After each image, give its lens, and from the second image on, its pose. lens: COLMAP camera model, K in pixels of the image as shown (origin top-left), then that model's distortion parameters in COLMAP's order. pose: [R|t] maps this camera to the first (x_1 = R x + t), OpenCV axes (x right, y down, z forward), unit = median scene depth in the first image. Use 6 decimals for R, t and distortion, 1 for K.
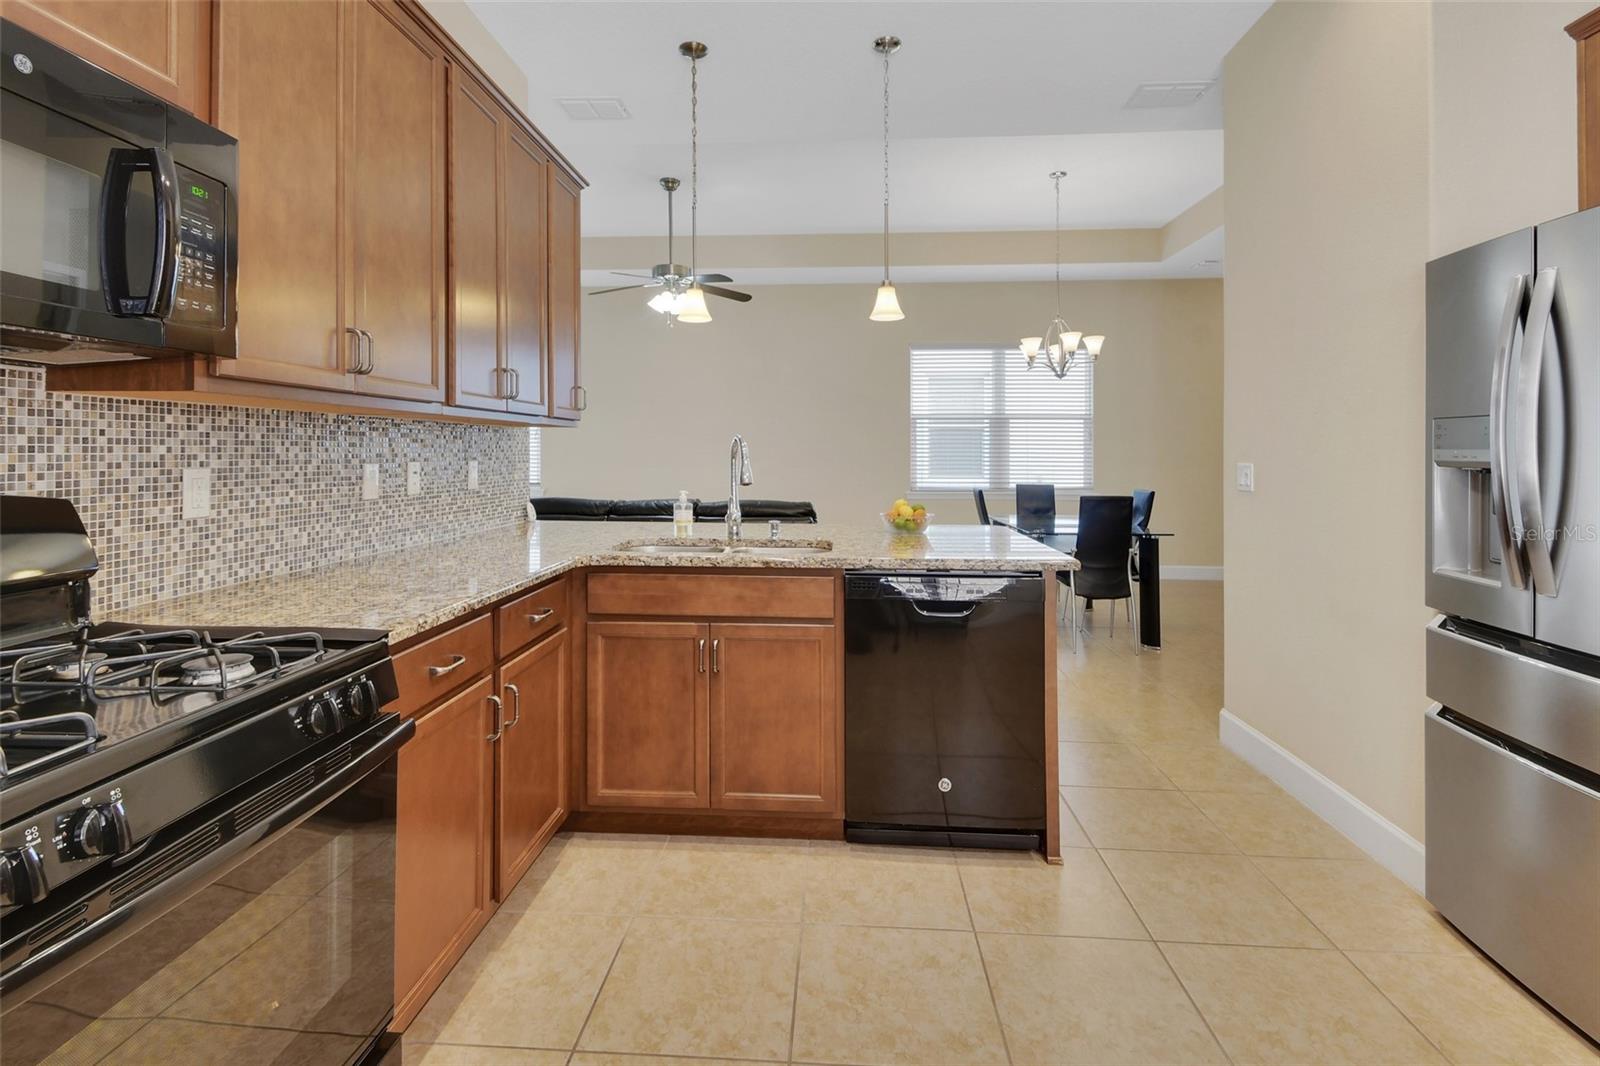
lens RADIAL K [[761.4, 0, 795.6], [0, 761.4, 454.1], [0, 0, 1]] dist [0.018808, -0.000808]
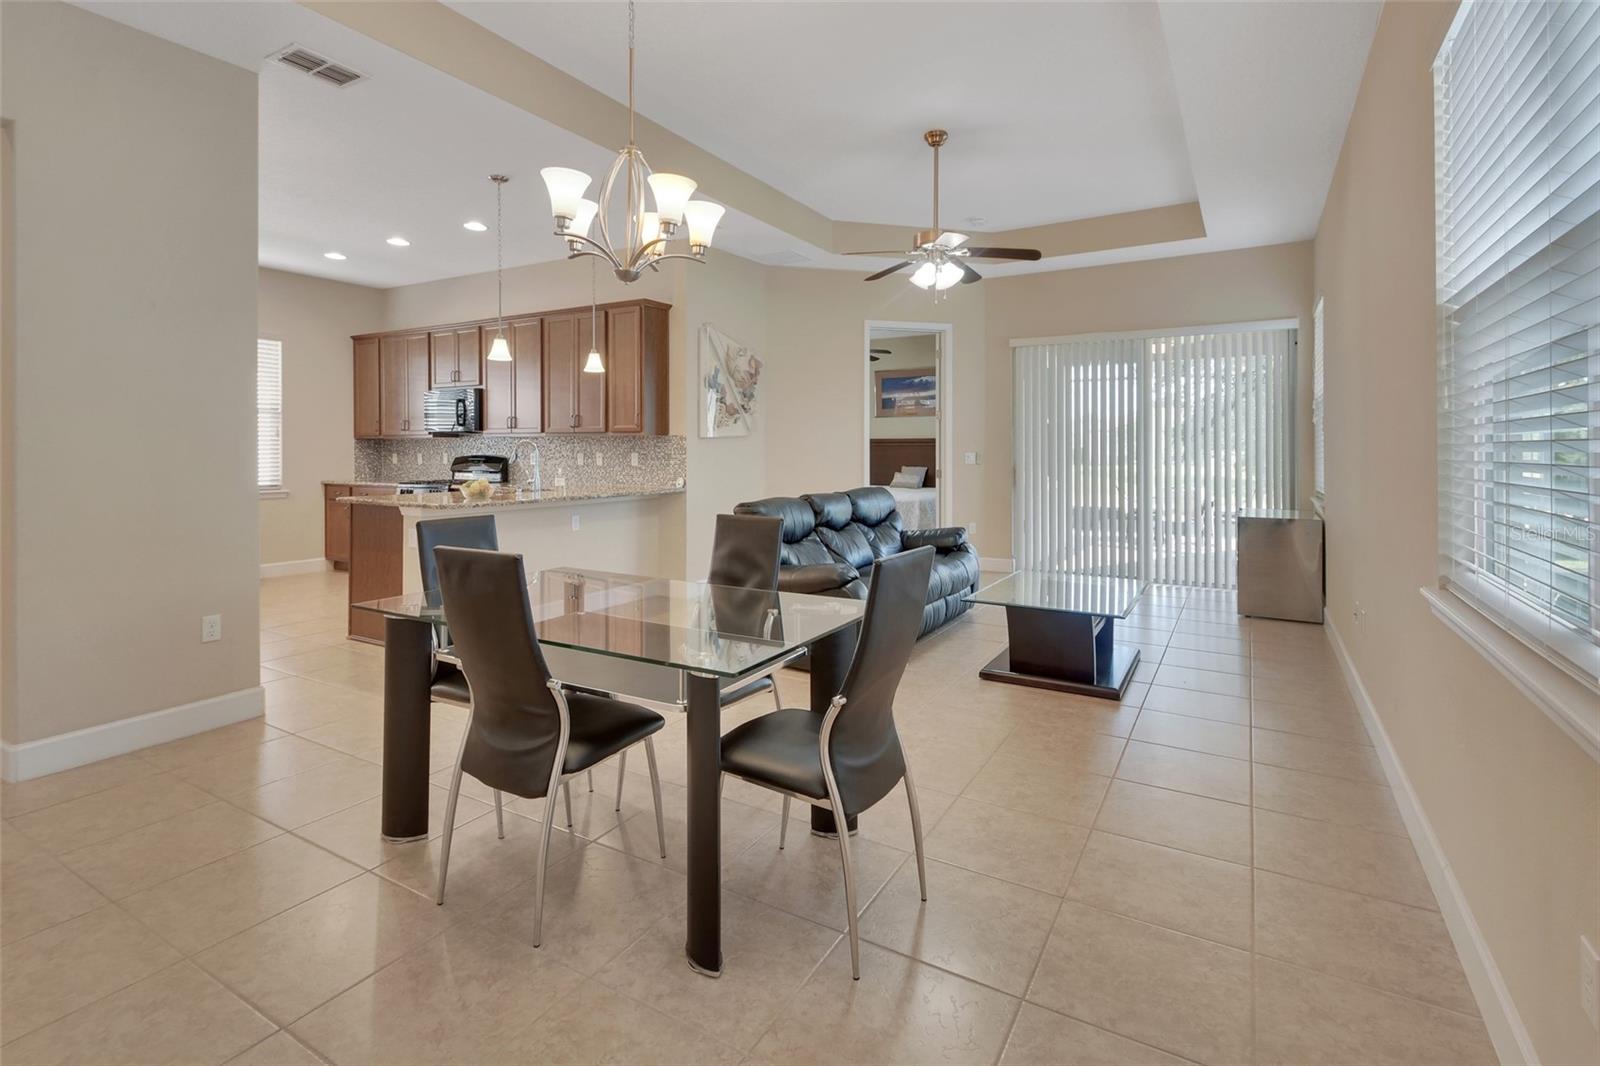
lens RADIAL K [[761.4, 0, 795.6], [0, 761.4, 454.1], [0, 0, 1]] dist [0.018808, -0.000808]
pose [[-0.460795, 0.003051, -0.887501, 1.892770], [-0.003120, 0.999982, 0.005058, -0.000597], [0.887501, 0.005100, -0.460778, 3.551836]]
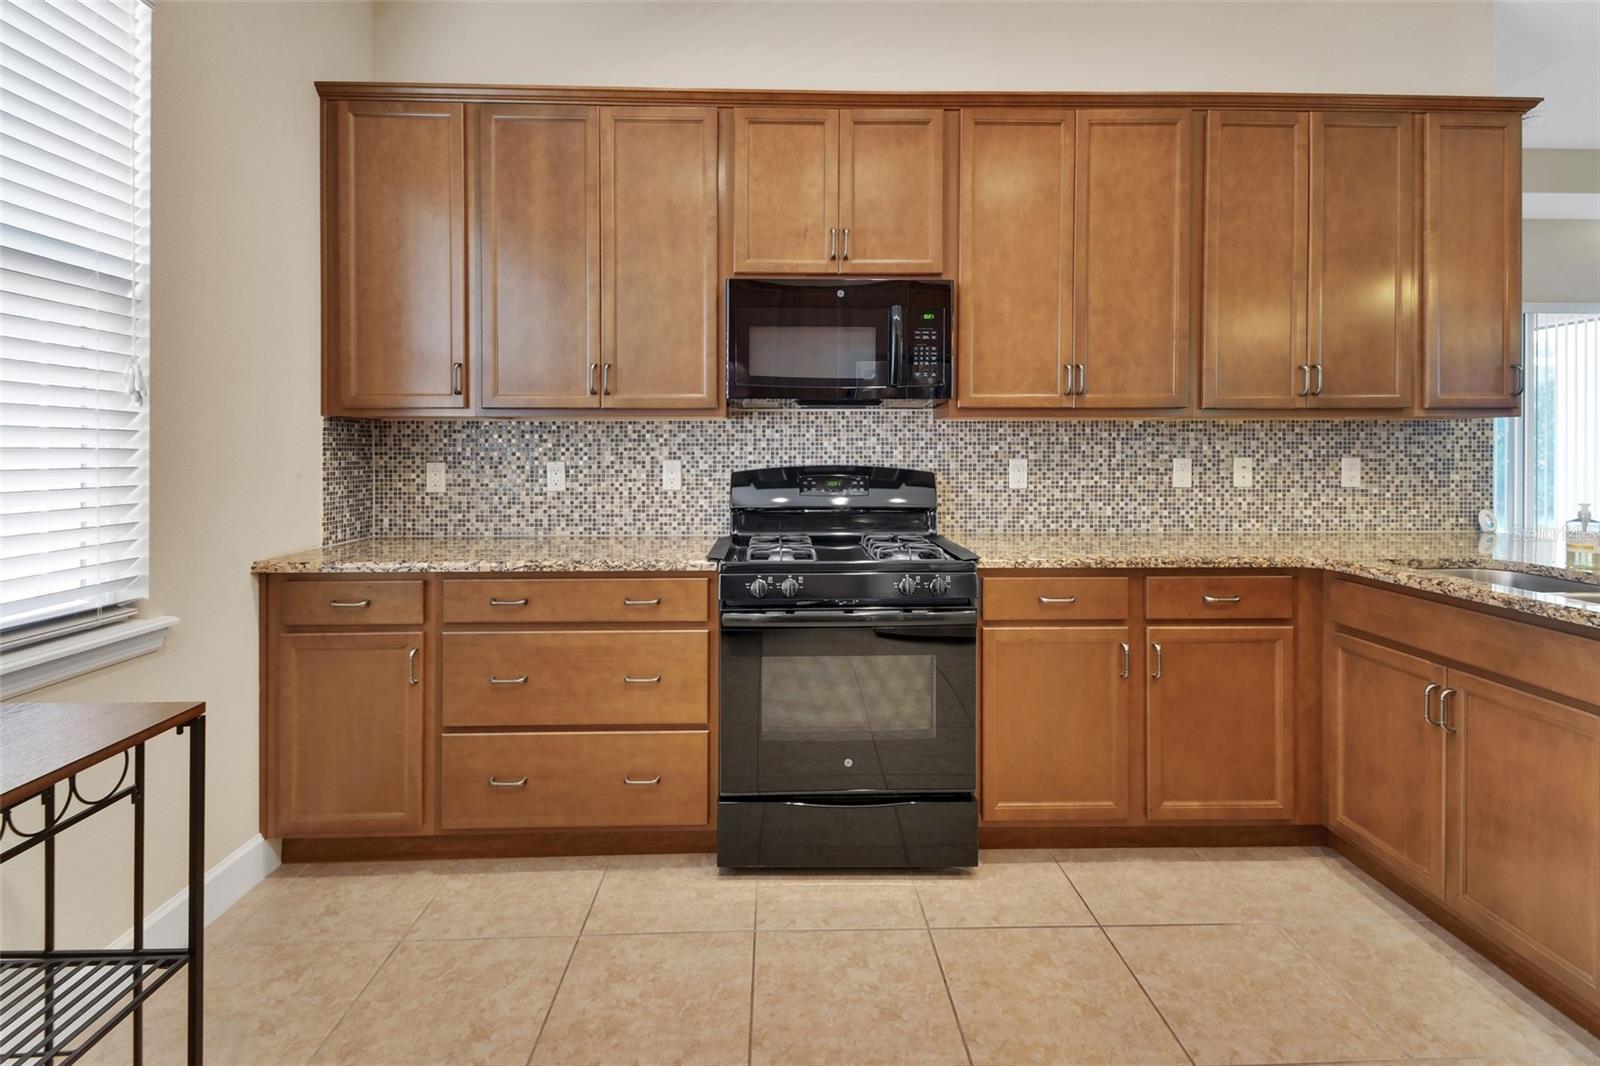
lens RADIAL K [[761.4, 0, 795.6], [0, 761.4, 454.1], [0, 0, 1]] dist [0.018808, -0.000808]
pose [[0.097003, 0.003672, -0.995277, 0.714757], [-0.000978, 0.999993, 0.003594, 0.001945], [0.995284, 0.000625, 0.097005, 0.303765]]
